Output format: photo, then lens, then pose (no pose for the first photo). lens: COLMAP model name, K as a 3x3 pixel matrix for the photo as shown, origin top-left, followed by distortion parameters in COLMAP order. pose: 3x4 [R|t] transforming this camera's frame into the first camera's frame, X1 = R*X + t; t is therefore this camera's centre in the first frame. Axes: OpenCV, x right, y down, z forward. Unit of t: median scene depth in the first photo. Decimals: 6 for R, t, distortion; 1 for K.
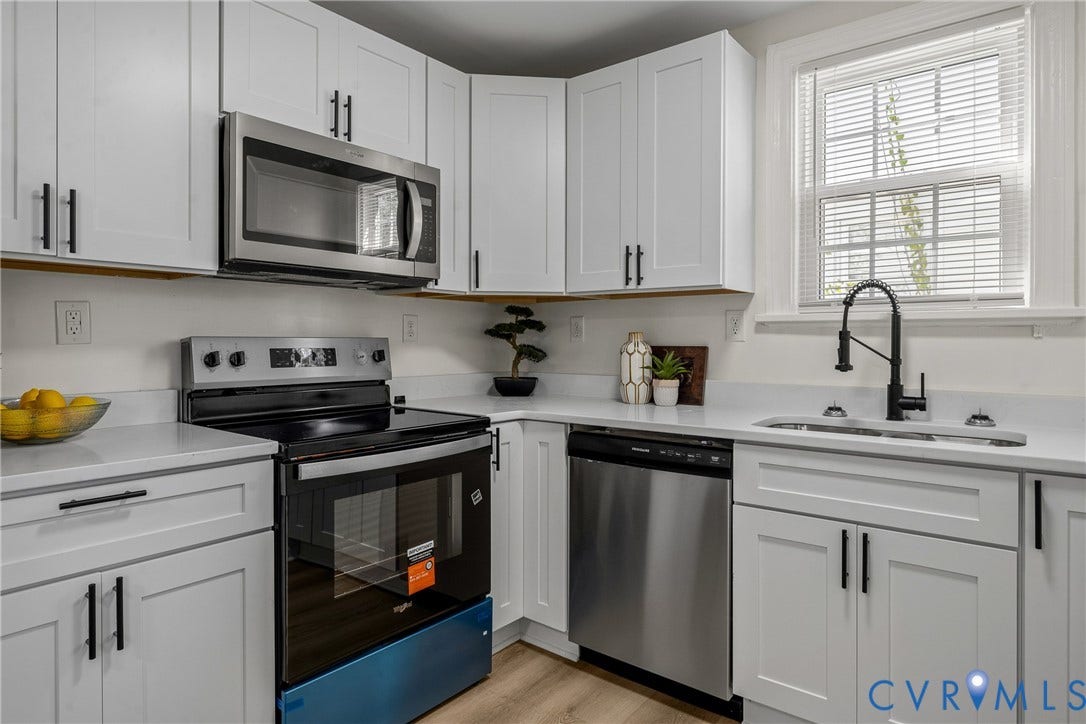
lens RADIAL K [[625.8, 0, 545.9], [0, 625.8, 341.0], [0, 0, 1]] dist [-0.001158, -0.000104]
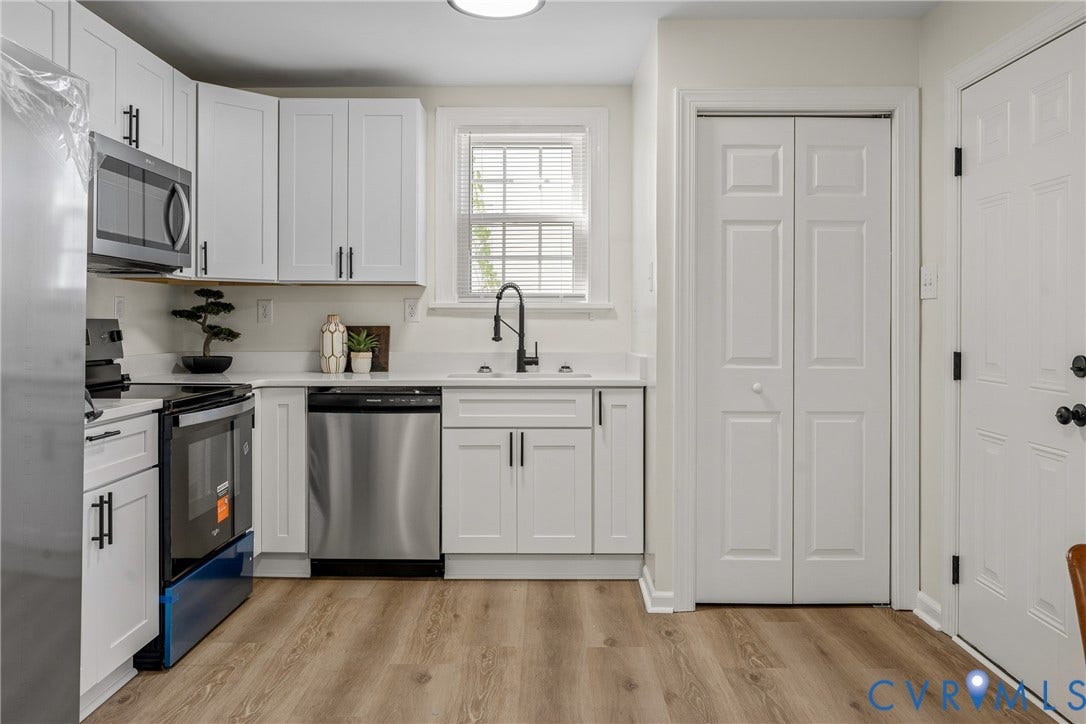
lens RADIAL K [[821.7, 0, 544.7], [0, 821.7, 322.4], [0, 0, 1]] dist [-0.006289, -0.002636]
pose [[0.786402, -0.000827, 0.617714, -0.653755], [0.000291, 0.999999, 0.000969, -0.000398], [-0.617715, -0.000582, 0.786402, -0.642133]]
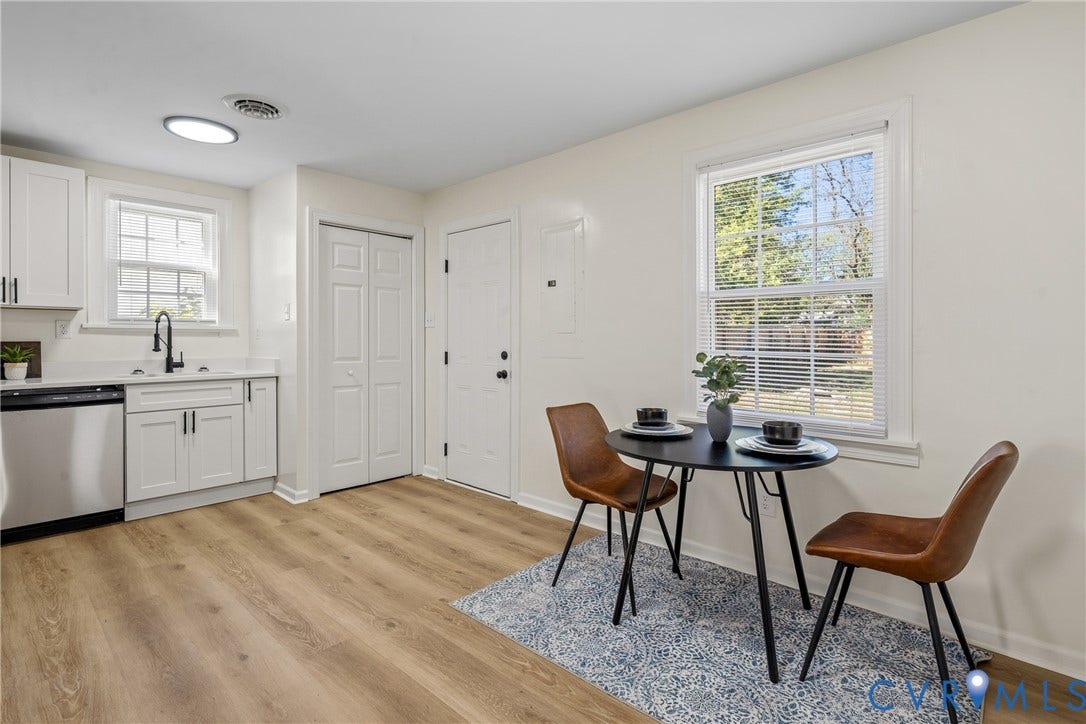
lens RADIAL K [[526.7, 0, 543.3], [0, 526.7, 341.8], [0, 0, 1]] dist [-0.000938, -0.000125]
pose [[0.082662, -0.008001, 0.996545, -1.216596], [-0.000069, 0.999968, 0.008034, -0.002041], [-0.996578, -0.000733, 0.082659, -0.505974]]
